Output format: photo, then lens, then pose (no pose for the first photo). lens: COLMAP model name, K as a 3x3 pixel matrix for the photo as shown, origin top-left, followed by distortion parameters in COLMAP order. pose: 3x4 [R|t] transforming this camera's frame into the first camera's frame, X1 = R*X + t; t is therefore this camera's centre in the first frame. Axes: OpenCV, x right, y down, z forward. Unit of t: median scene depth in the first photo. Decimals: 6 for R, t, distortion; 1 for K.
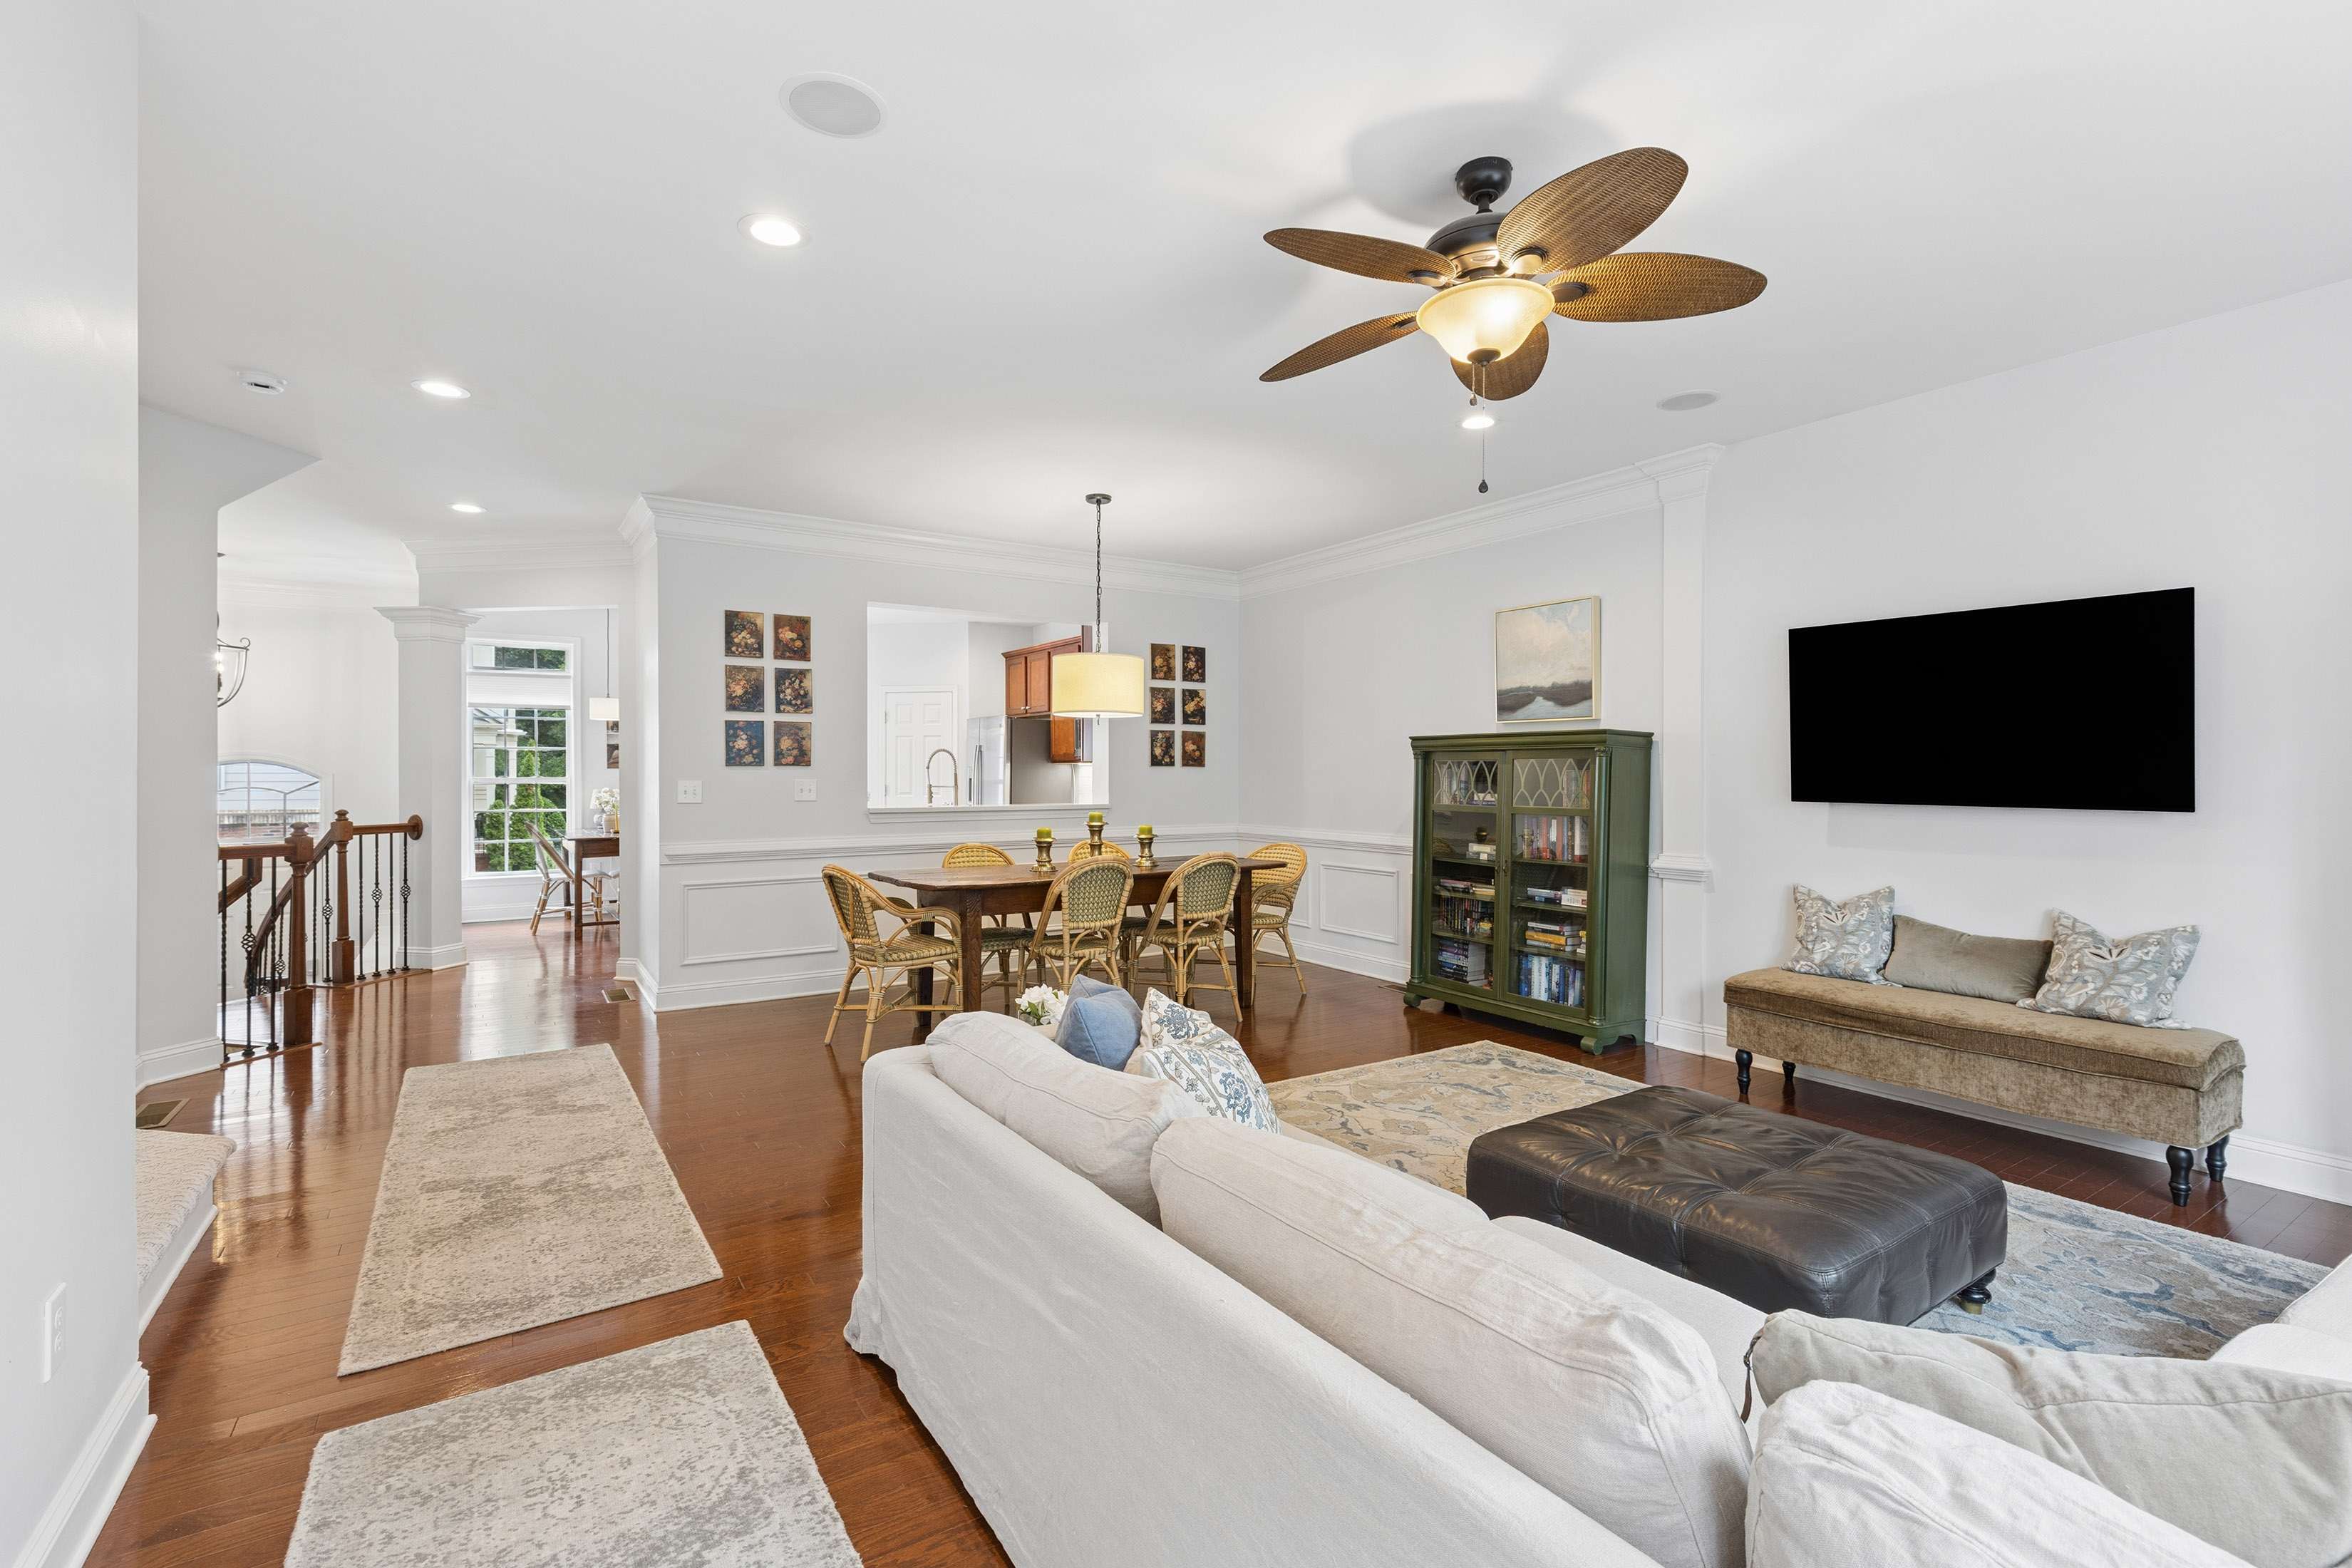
lens RADIAL K [[1060.4, 0, 1176.6], [0, 1060.4, 765.2], [0, 0, 1]] dist [0.008546, -0.001529]
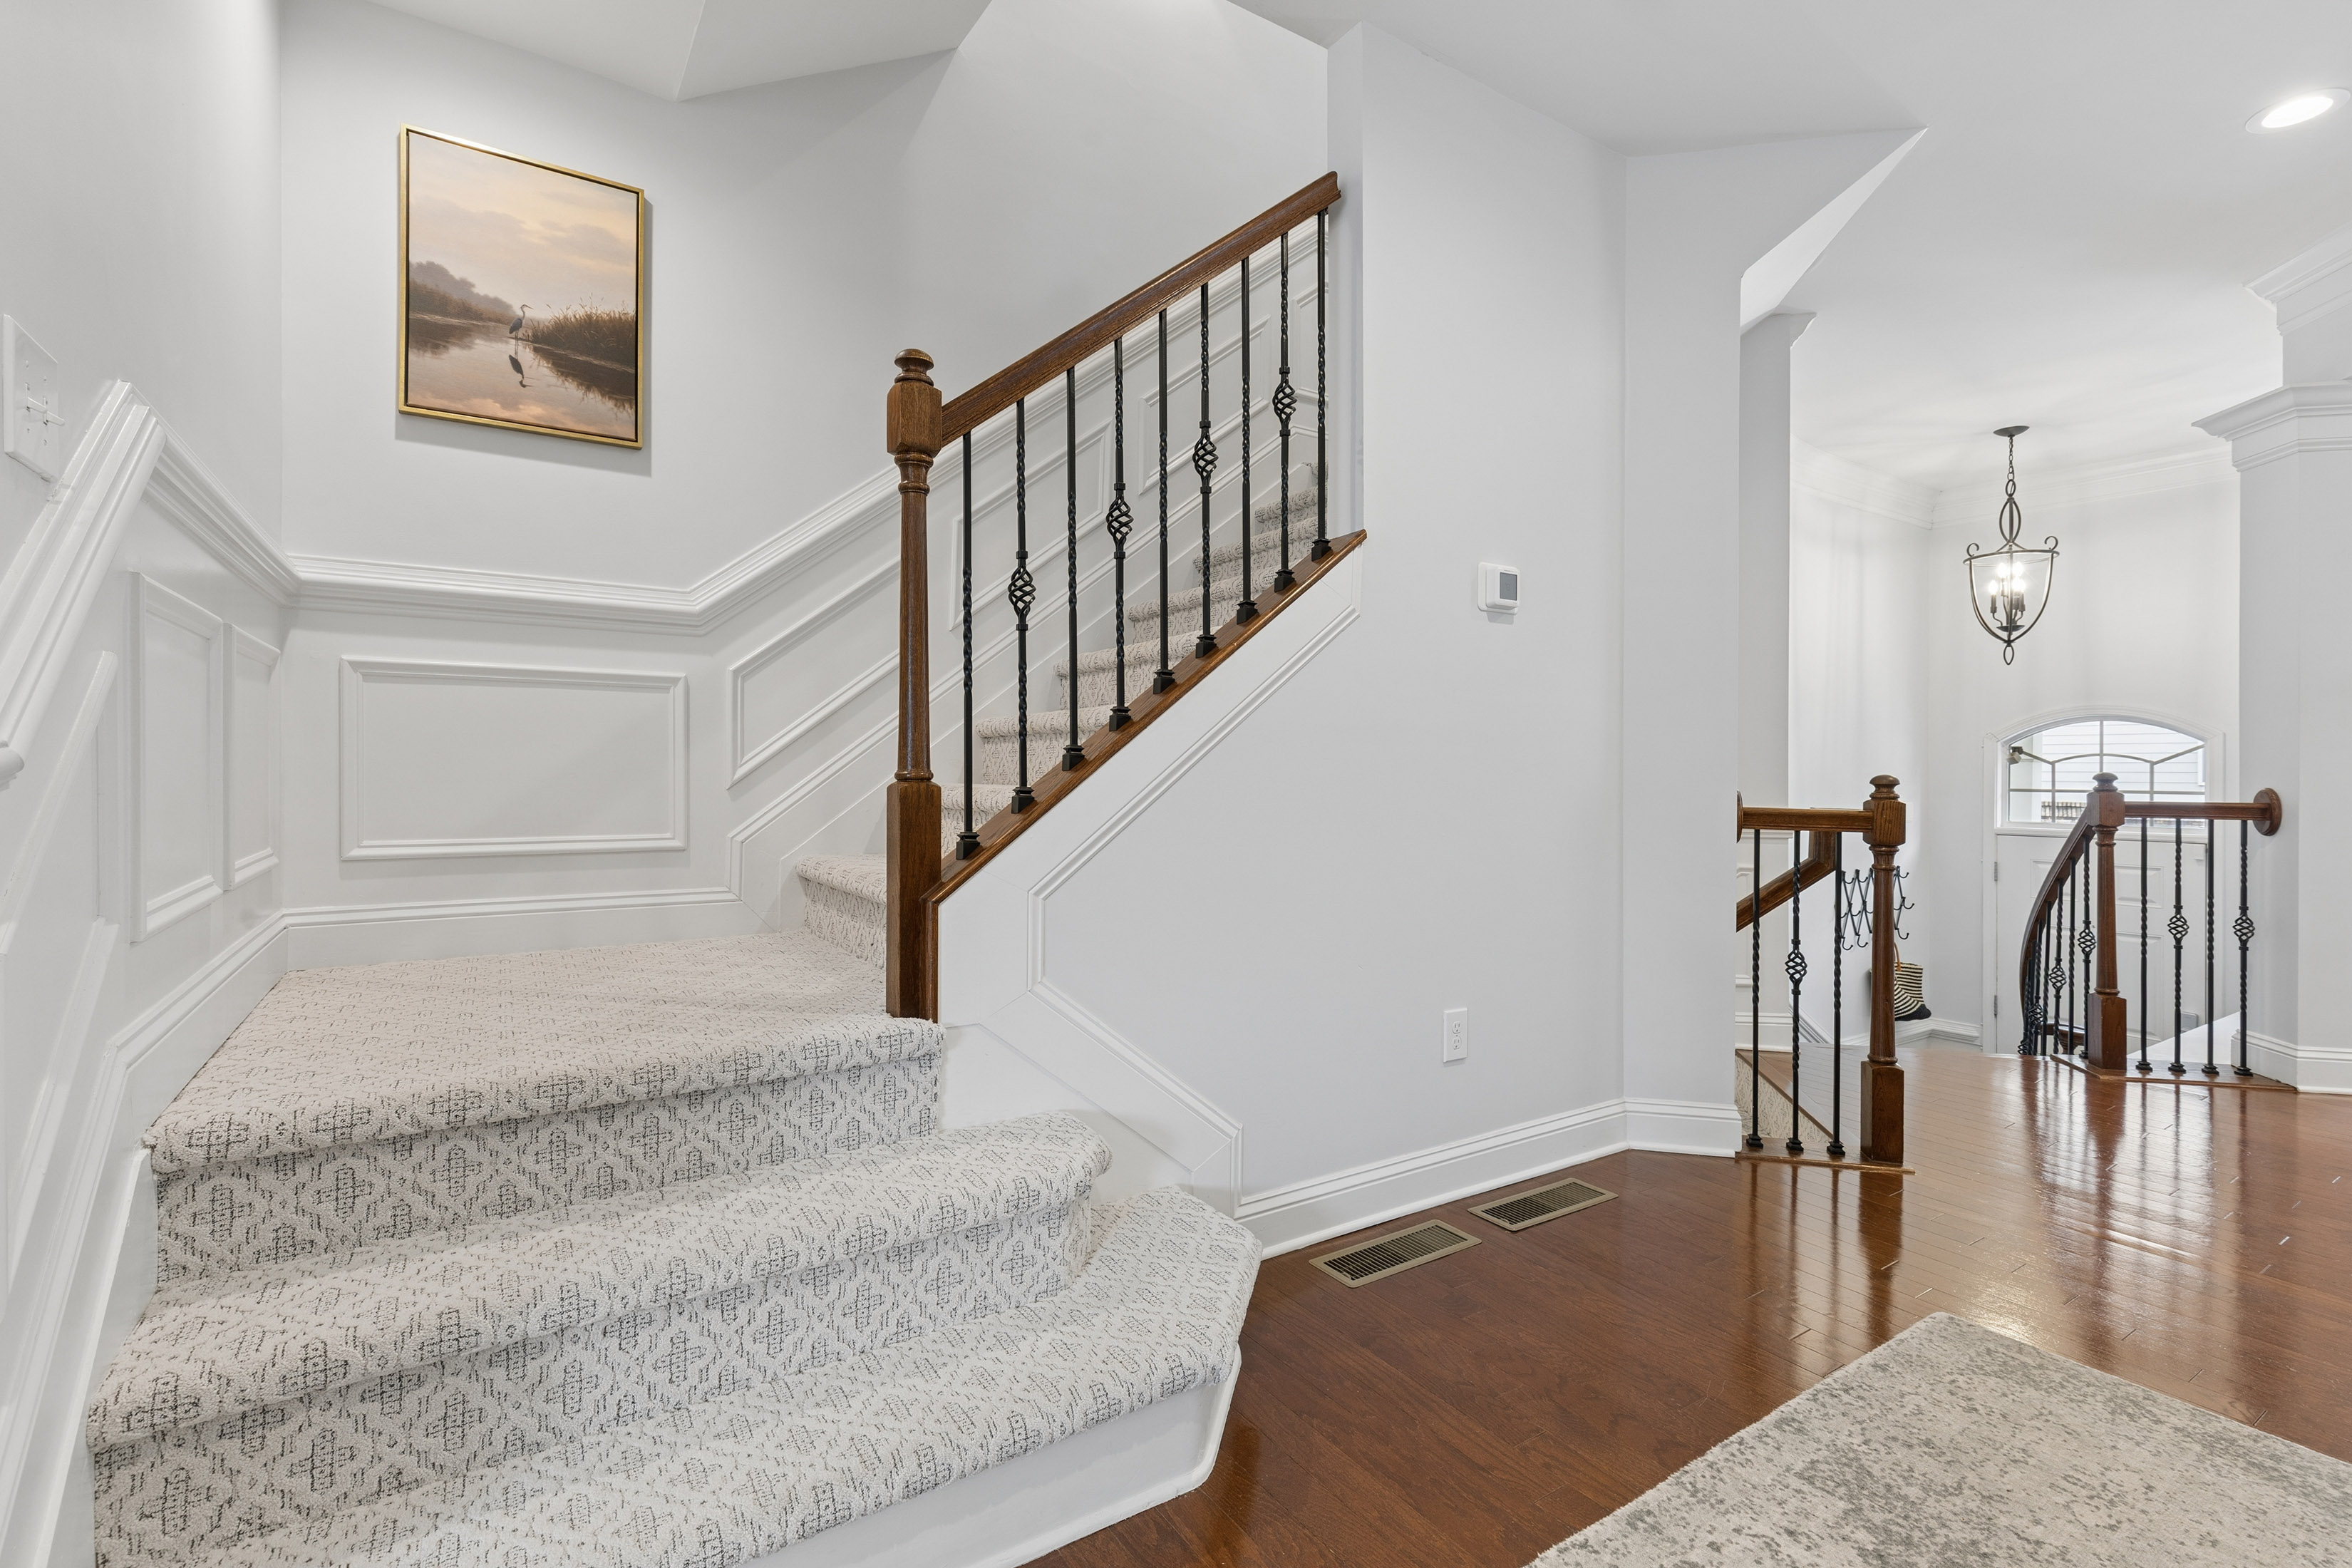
lens RADIAL K [[1060.4, 0, 1170.6], [0, 1060.4, 770.1], [0, 0, 1]] dist [0.008546, -0.001529]
pose [[0.000866, -0.001117, -0.999999, -0.183401], [0.002830, 0.999995, -0.001114, 0.036913], [0.999996, -0.002829, 0.000869, 0.454866]]
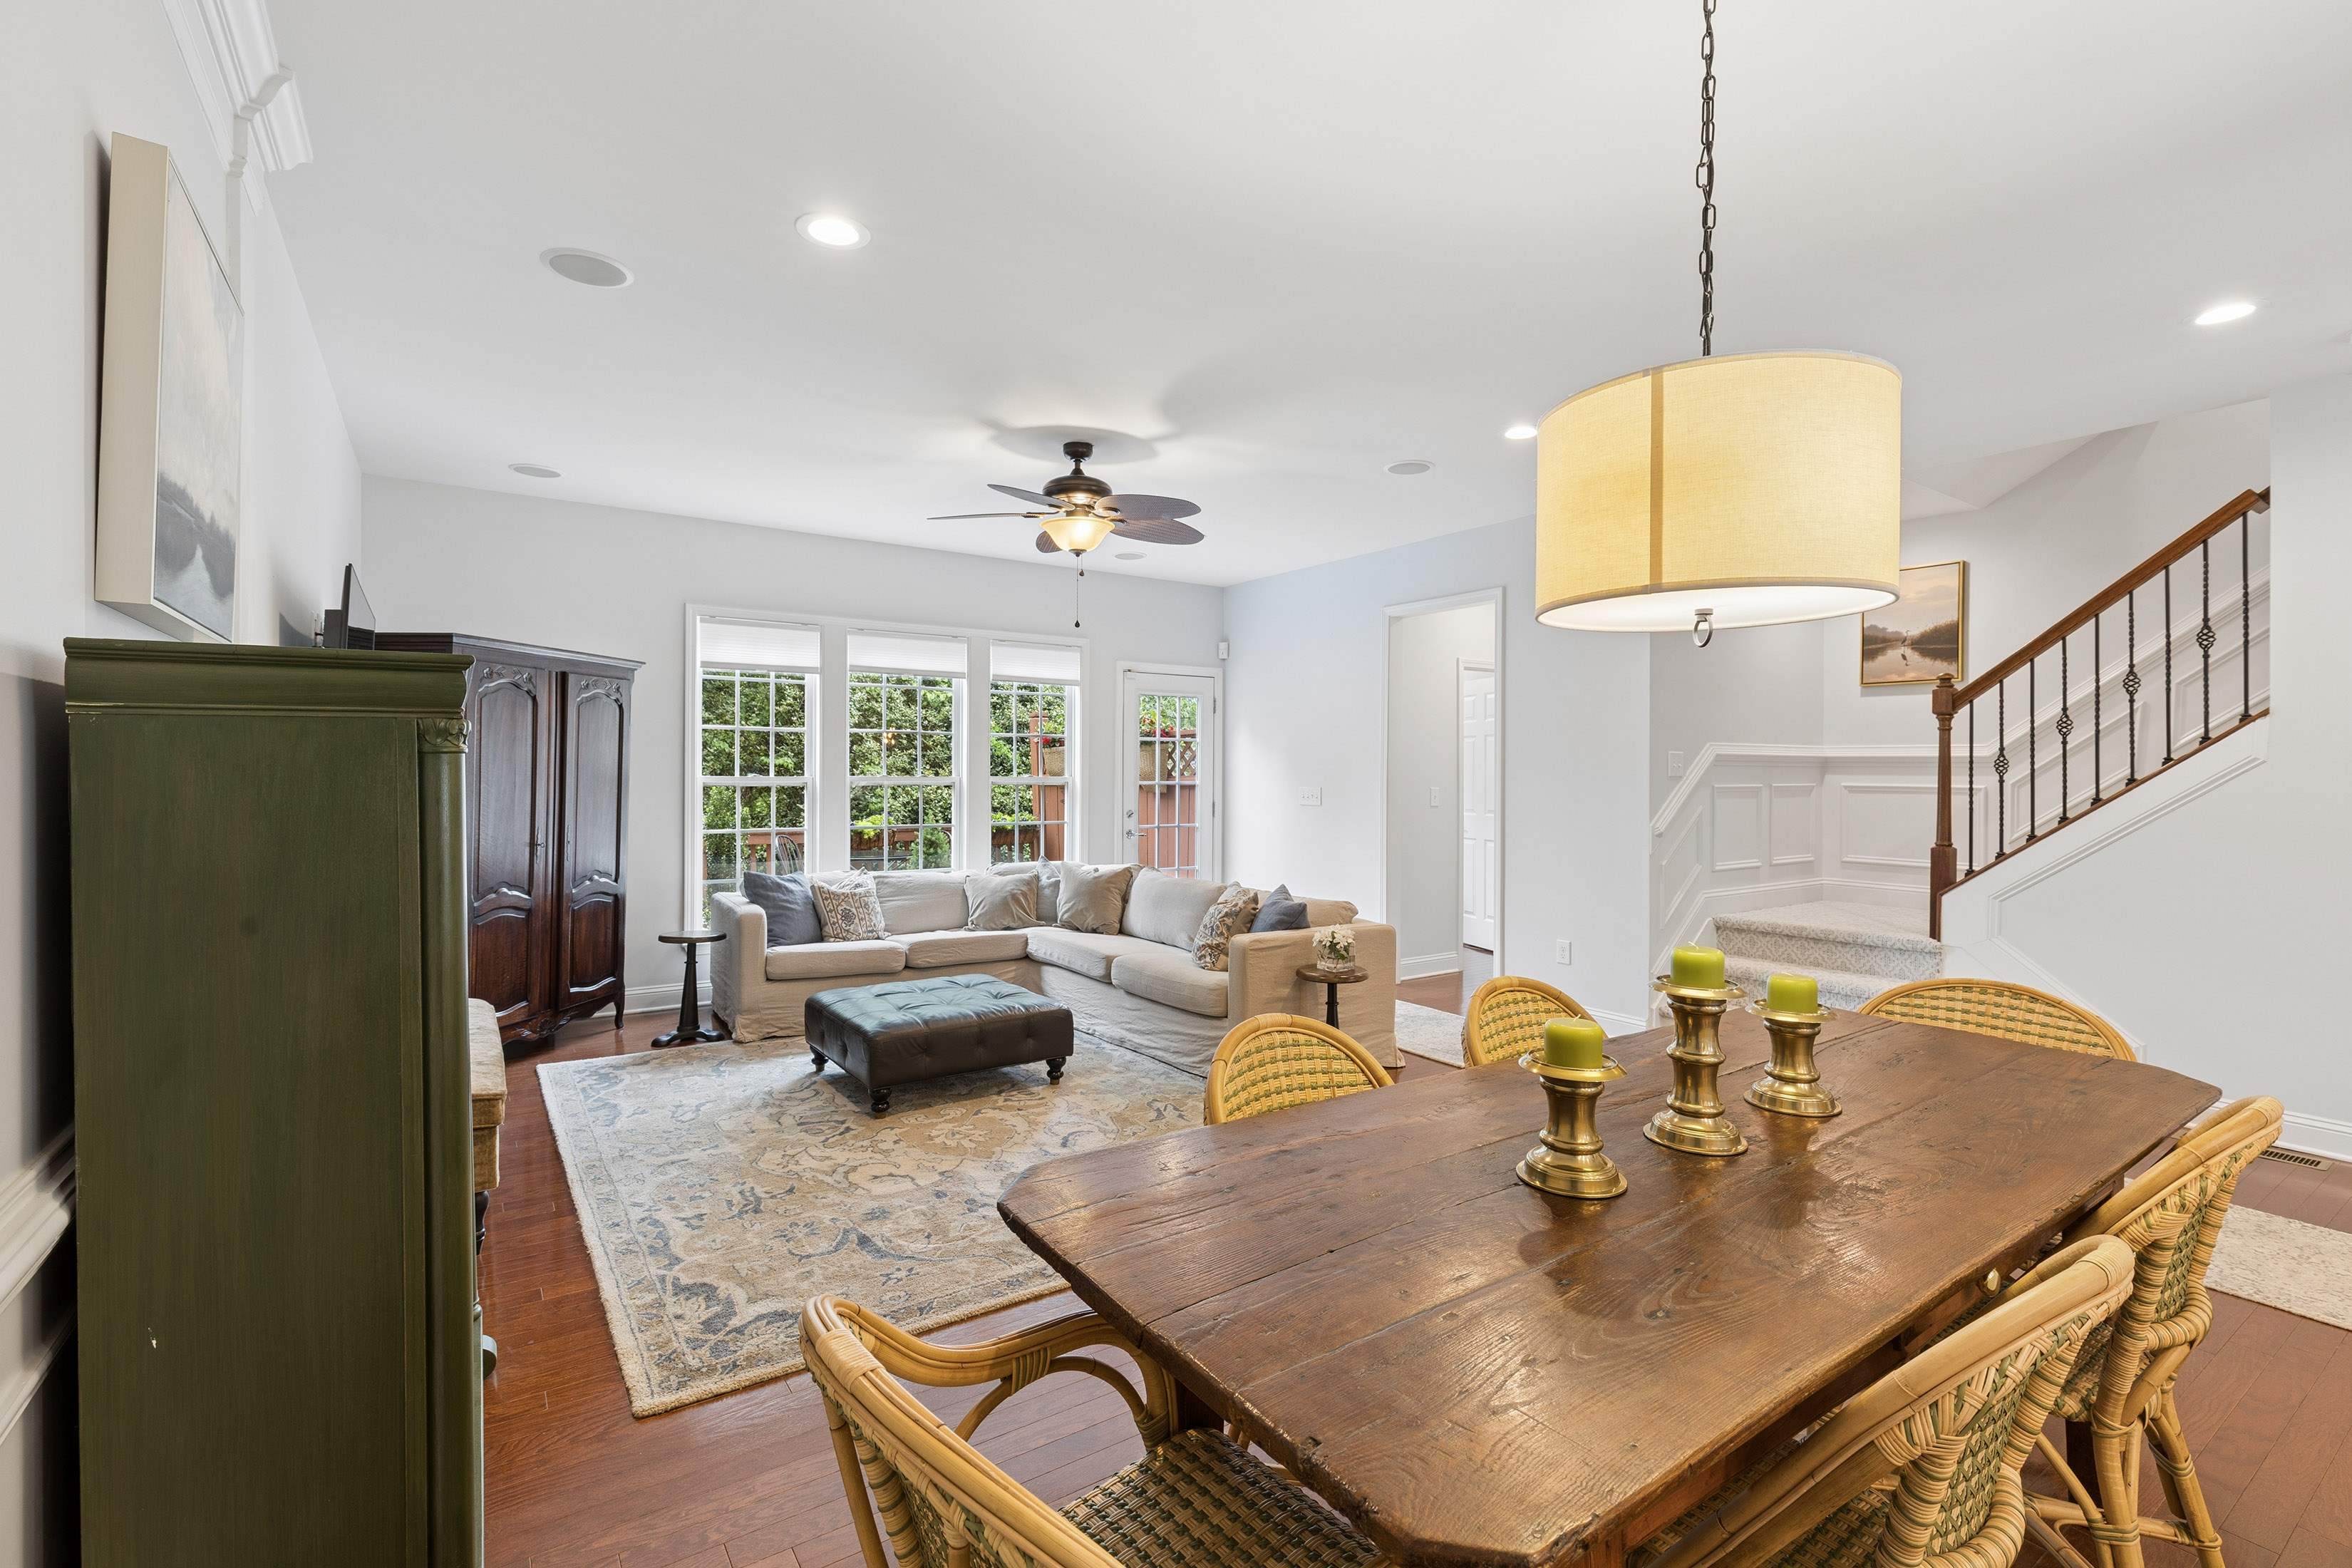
lens RADIAL K [[1060.4, 0, 1187.2], [0, 1060.4, 776.1], [0, 0, 1]] dist [0.008546, -0.001529]
pose [[-0.999222, -0.005498, -0.039046, 0.065801], [-0.005327, 0.999976, -0.004485, -0.001347], [0.039069, -0.004274, -0.999227, 1.077126]]
